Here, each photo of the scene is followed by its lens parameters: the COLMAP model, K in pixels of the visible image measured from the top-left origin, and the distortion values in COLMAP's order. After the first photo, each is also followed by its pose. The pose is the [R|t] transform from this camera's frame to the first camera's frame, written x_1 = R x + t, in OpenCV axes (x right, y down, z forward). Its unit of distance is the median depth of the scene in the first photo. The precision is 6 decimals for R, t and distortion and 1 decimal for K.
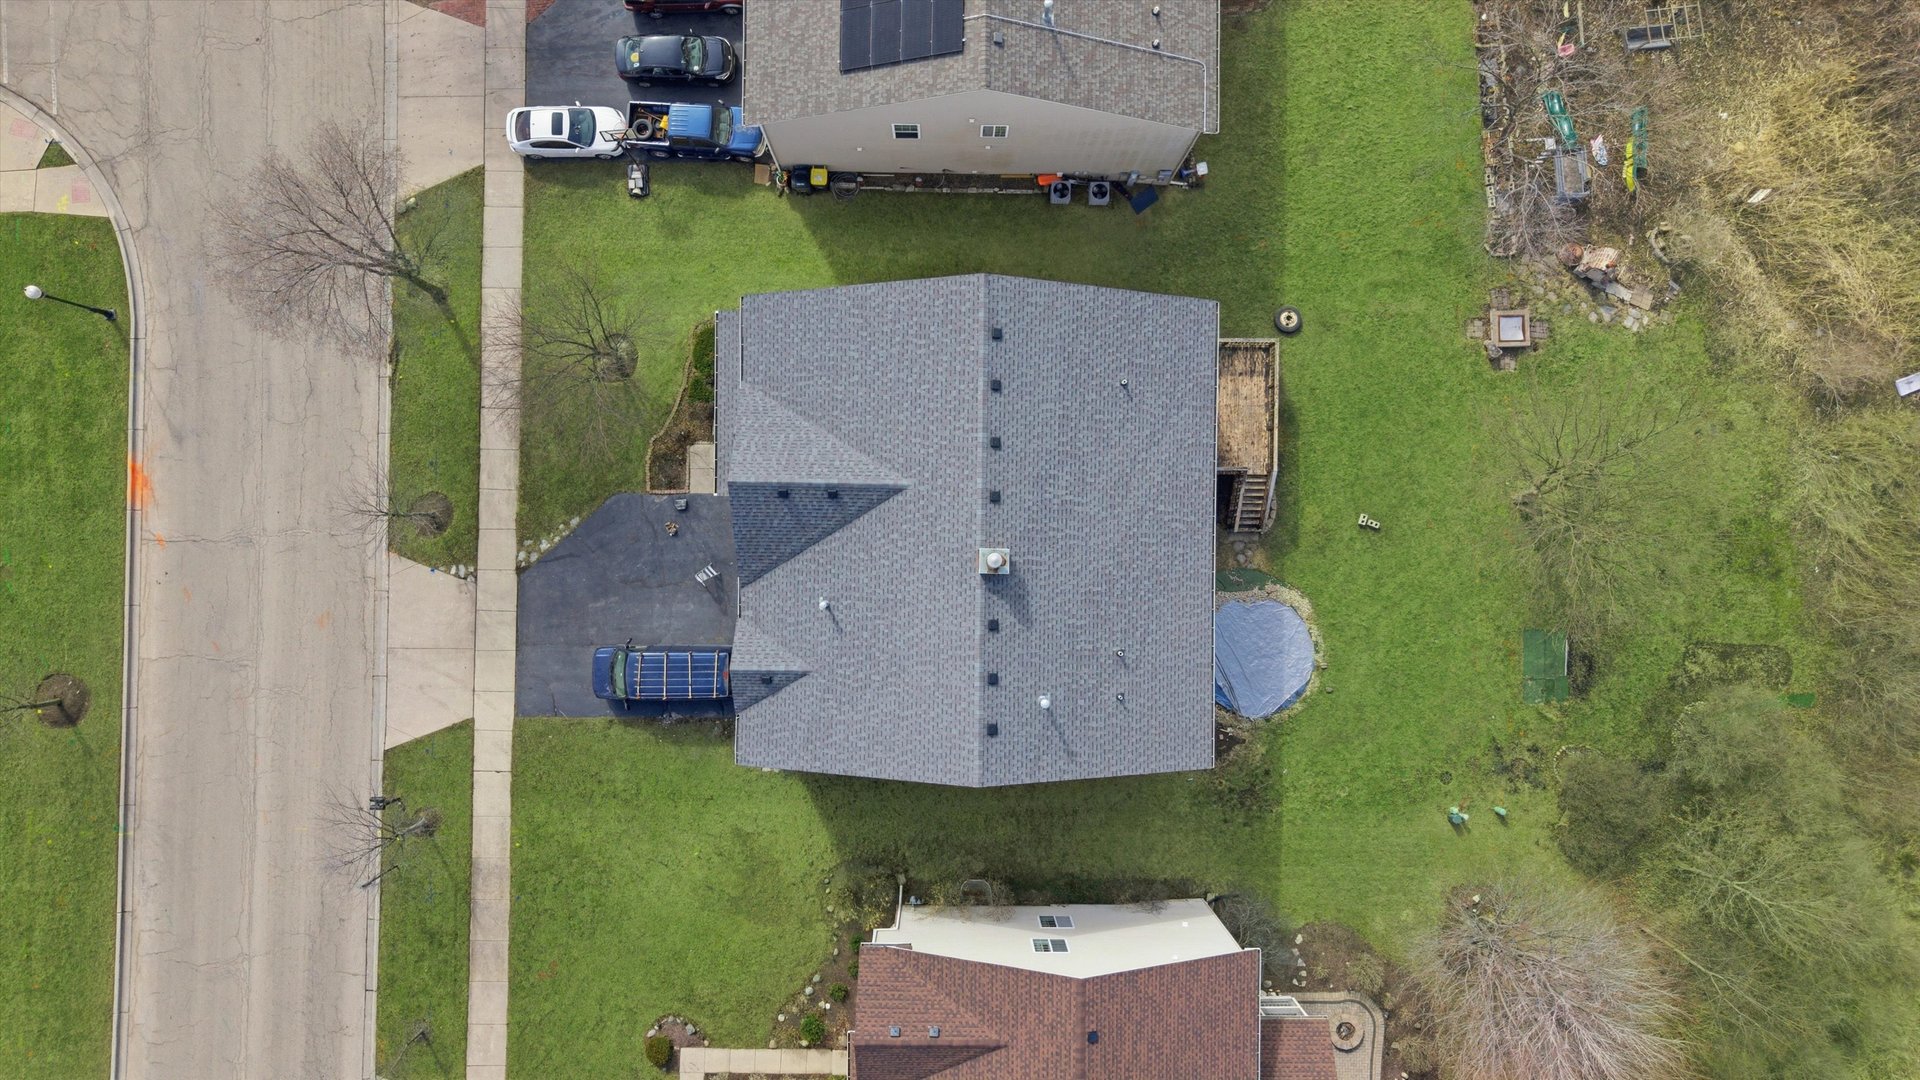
lens RADIAL K [[1297.7, 0, 969.0], [0, 1297.7, 547.4], [0, 0, 1]] dist [0.002236, 0.000194]
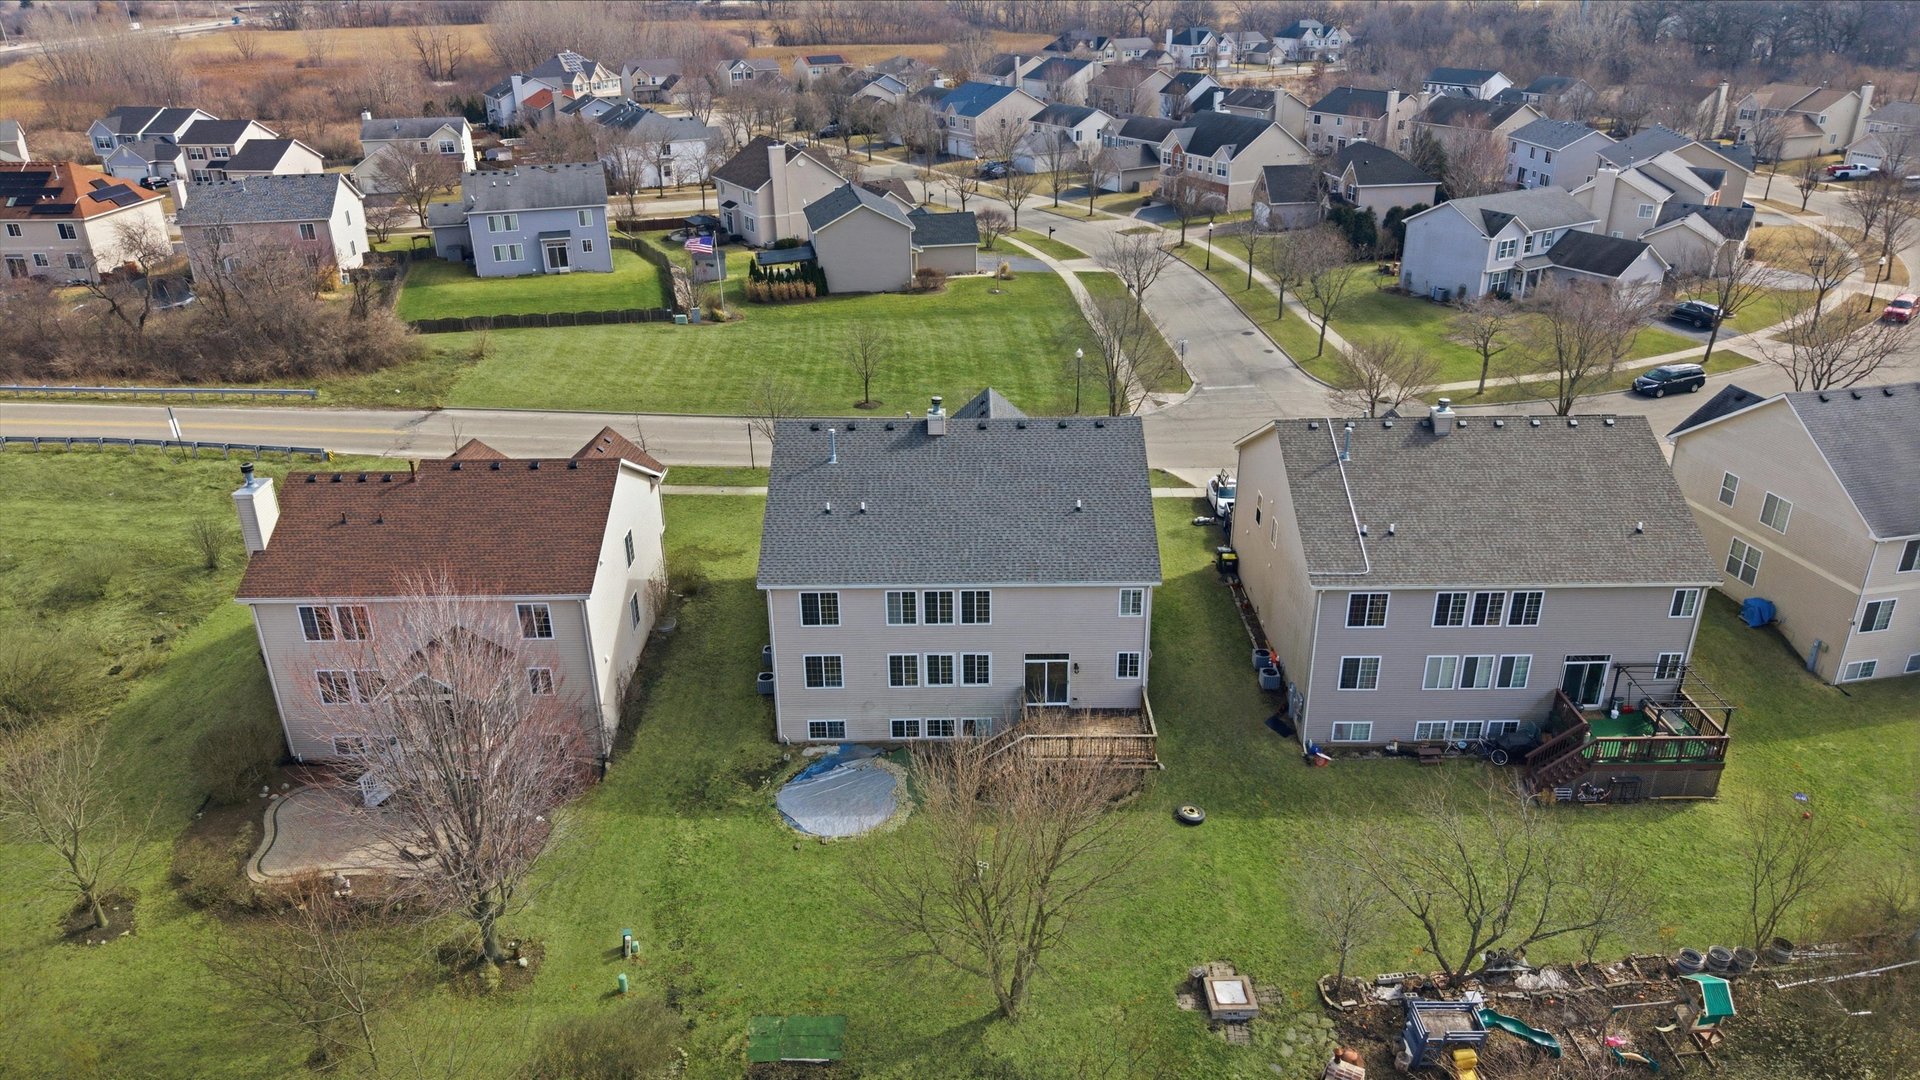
lens RADIAL K [[1311.1, 0, 960.0], [0, 1311.1, 540.0], [0, 0, 1]] dist [0.000875, 0.000956]
pose [[0.008126, 0.390776, -0.920450, 1.074645], [-0.999843, 0.017661, -0.001328, -0.008519], [0.015737, 0.920317, 0.390858, 0.446977]]
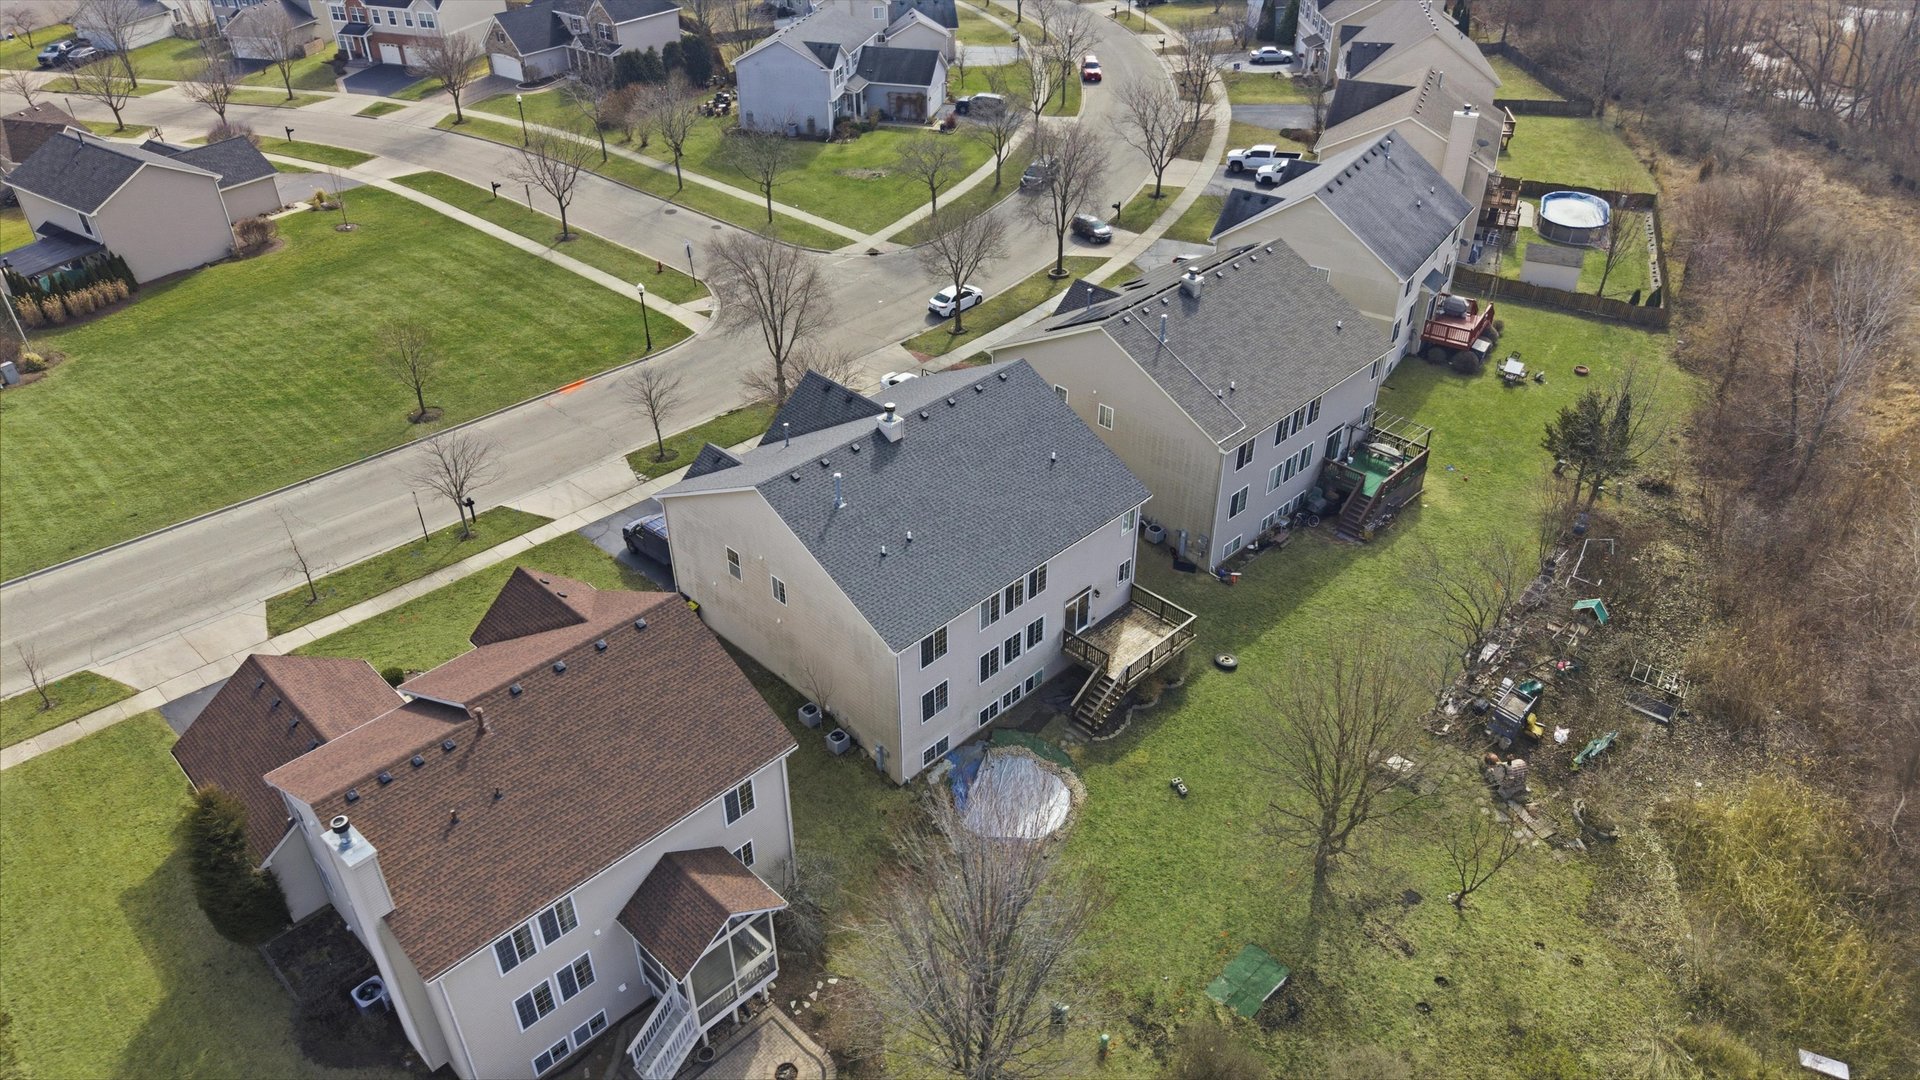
lens RADIAL K [[1297.7, 0, 969.0], [0, 1297.7, 547.4], [0, 0, 1]] dist [0.002236, 0.000194]
pose [[0.721683, 0.378281, -0.579722, 0.732270], [-0.692032, 0.414008, -0.591346, 0.647231], [0.016314, 0.827950, 0.560565, 0.262573]]
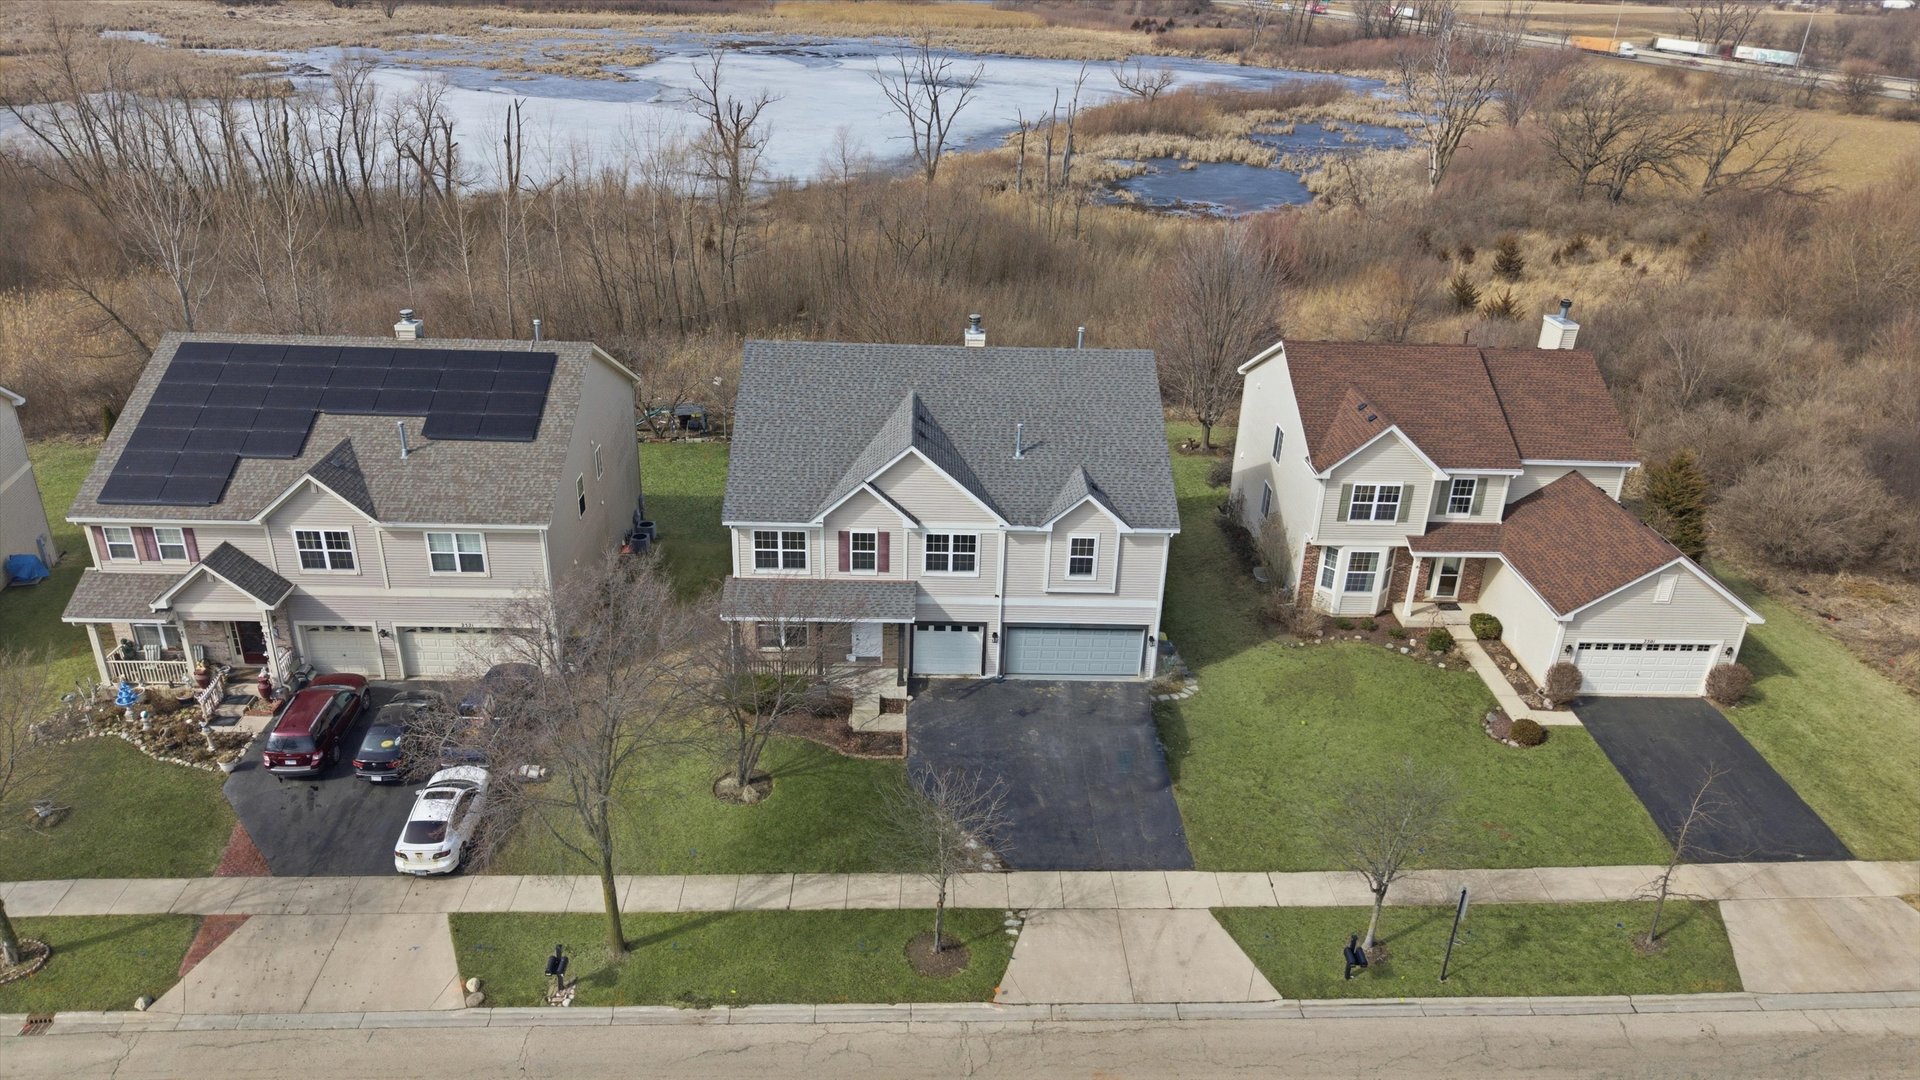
lens RADIAL K [[1297.7, 0, 969.0], [0, 1297.7, 547.4], [0, 0, 1]] dist [0.002236, 0.000194]
pose [[-0.045242, -0.433664, 0.899938, -0.949396], [0.998196, 0.015965, 0.057875, -0.051742], [-0.039466, 0.900933, 0.432159, 0.496047]]
